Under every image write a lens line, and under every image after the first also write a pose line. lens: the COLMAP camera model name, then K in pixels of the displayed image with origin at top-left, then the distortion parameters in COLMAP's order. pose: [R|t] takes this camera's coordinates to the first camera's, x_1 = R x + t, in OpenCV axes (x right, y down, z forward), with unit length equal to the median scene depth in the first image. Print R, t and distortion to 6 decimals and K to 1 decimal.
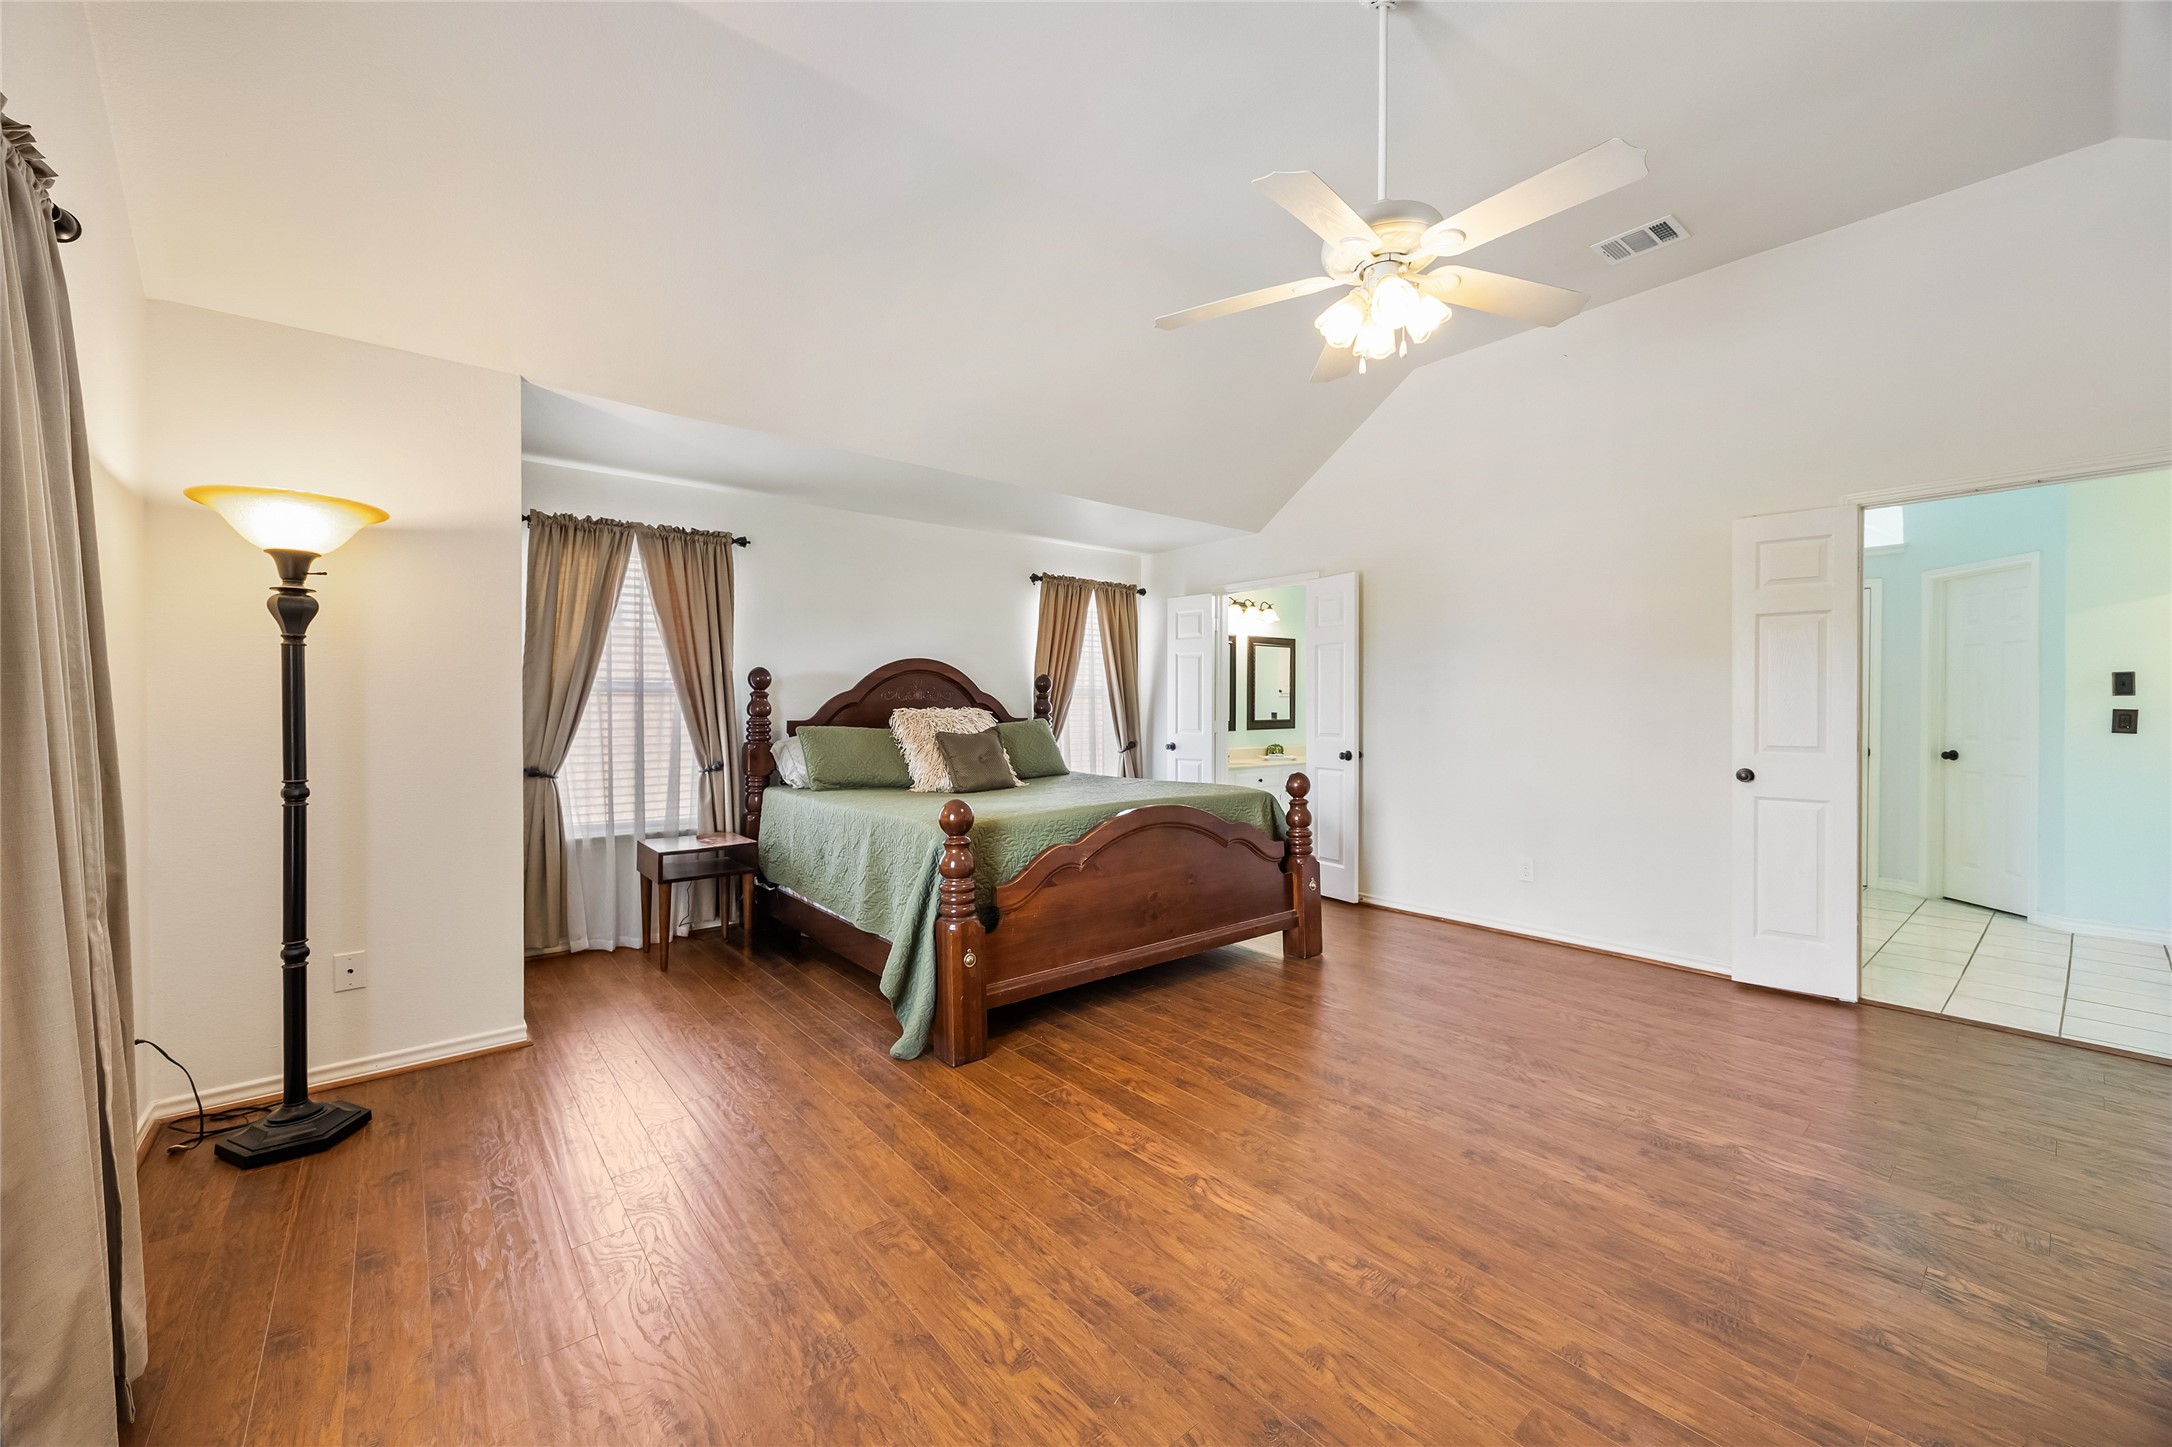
lens RADIAL K [[841.2, 0, 1099.2], [0, 841.2, 722.0], [0, 0, 1]] dist [-0.003310, 0.000615]
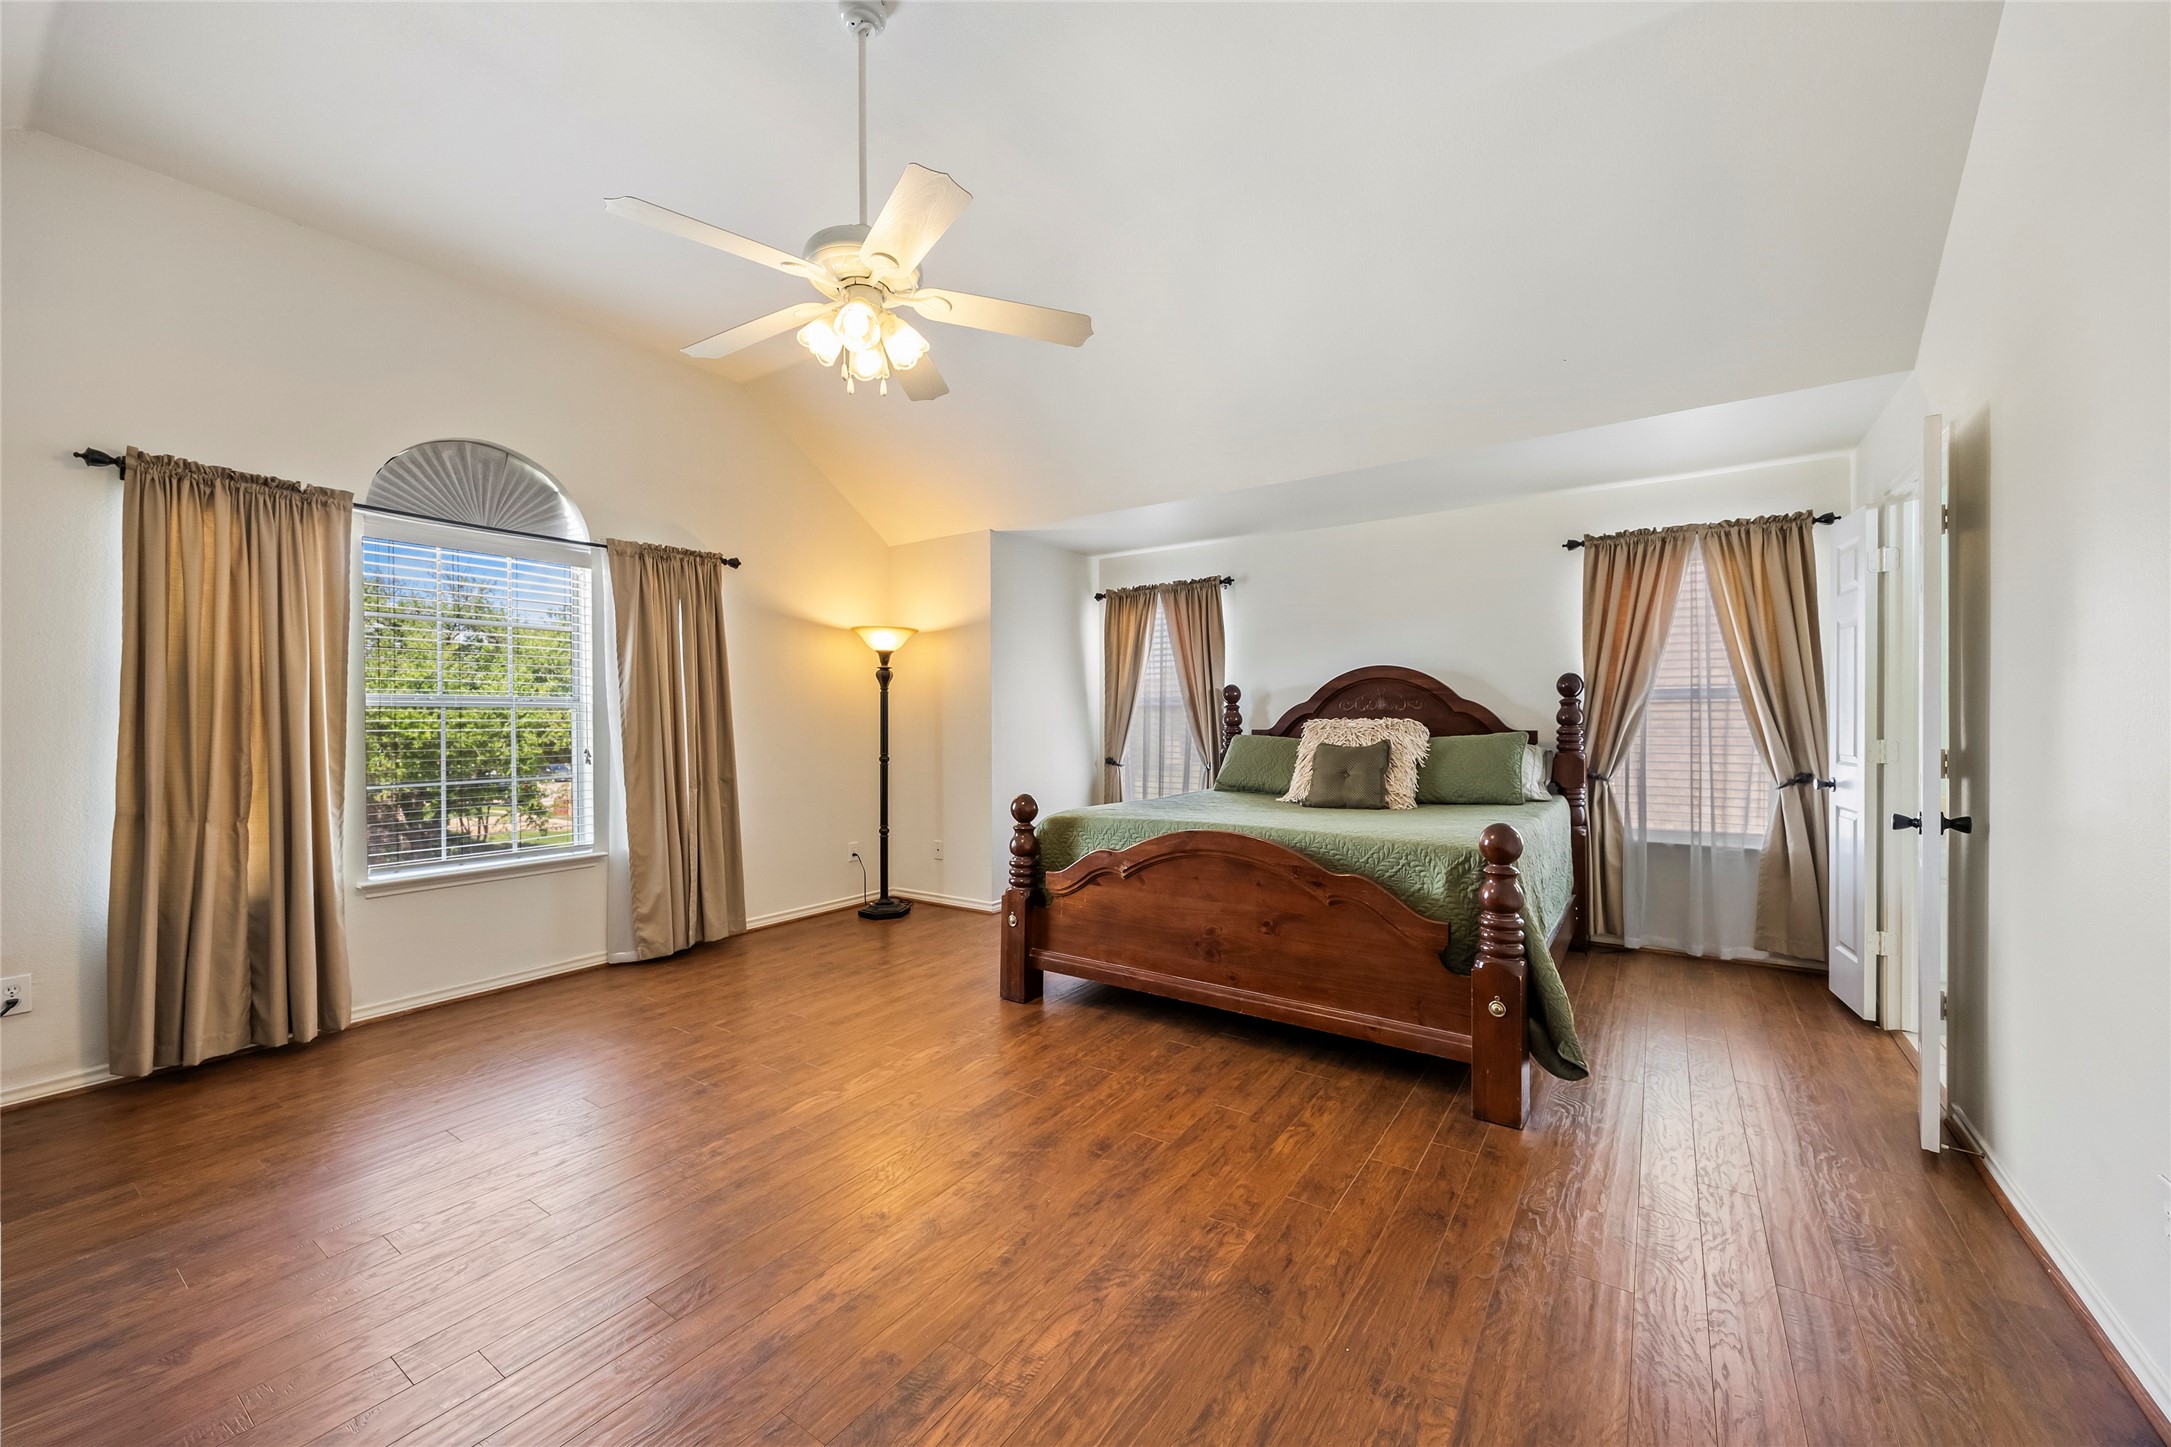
lens RADIAL K [[840.9, 0, 1091.4], [0, 840.9, 722.5], [0, 0, 1]] dist [-0.003310, 0.000615]
pose [[0.255697, 0.010344, -0.966702, 0.867718], [-0.008362, 0.999929, 0.008487, -0.022997], [0.966721, 0.005913, 0.255765, 0.616888]]
